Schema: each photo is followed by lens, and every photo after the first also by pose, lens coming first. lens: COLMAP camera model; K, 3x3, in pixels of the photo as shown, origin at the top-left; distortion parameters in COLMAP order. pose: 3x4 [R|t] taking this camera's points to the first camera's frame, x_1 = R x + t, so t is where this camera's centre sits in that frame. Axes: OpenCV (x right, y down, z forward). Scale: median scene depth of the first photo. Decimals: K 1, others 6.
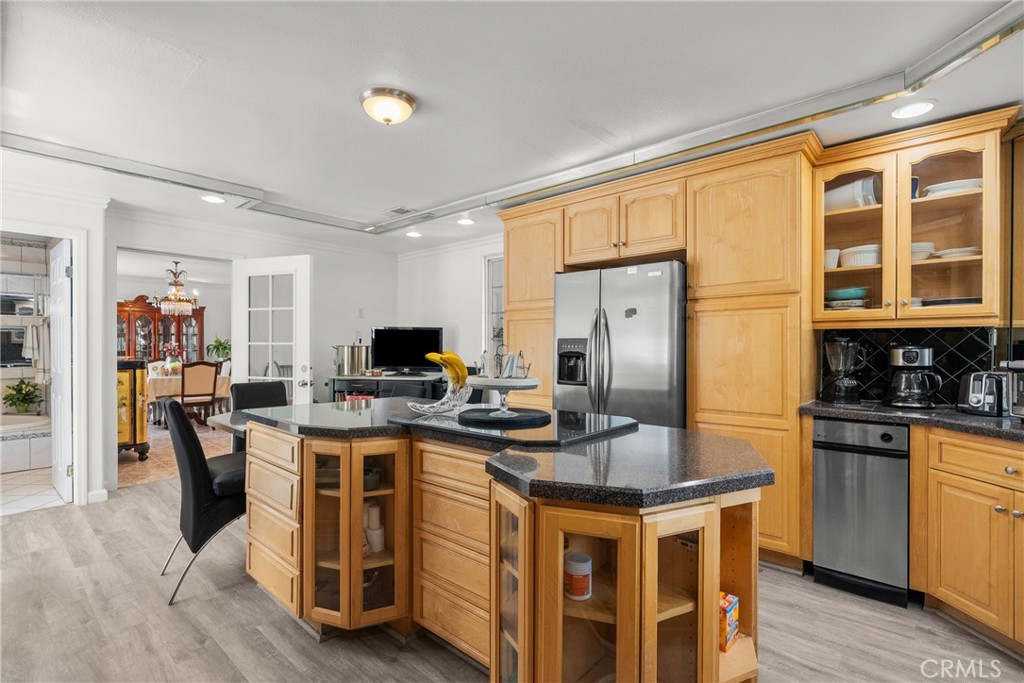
lens RADIAL K [[476.7, 0, 512.4], [0, 476.7, 344.8], [0, 0, 1]] dist [-0.001602, -0.000090]
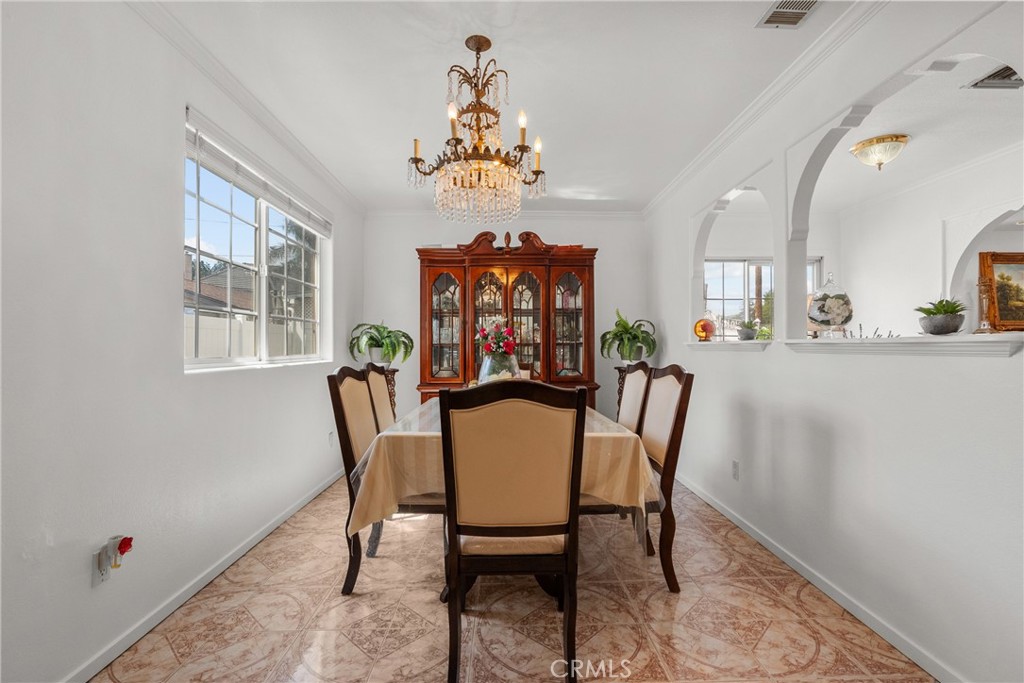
lens RADIAL K [[476.7, 0, 512.4], [0, 476.7, 344.8], [0, 0, 1]] dist [-0.001602, -0.000090]
pose [[0.686691, -0.007801, -0.726908, -0.400965], [0.006595, 0.999968, -0.004501, 0.016057], [0.726920, -0.001703, 0.686721, 0.684723]]
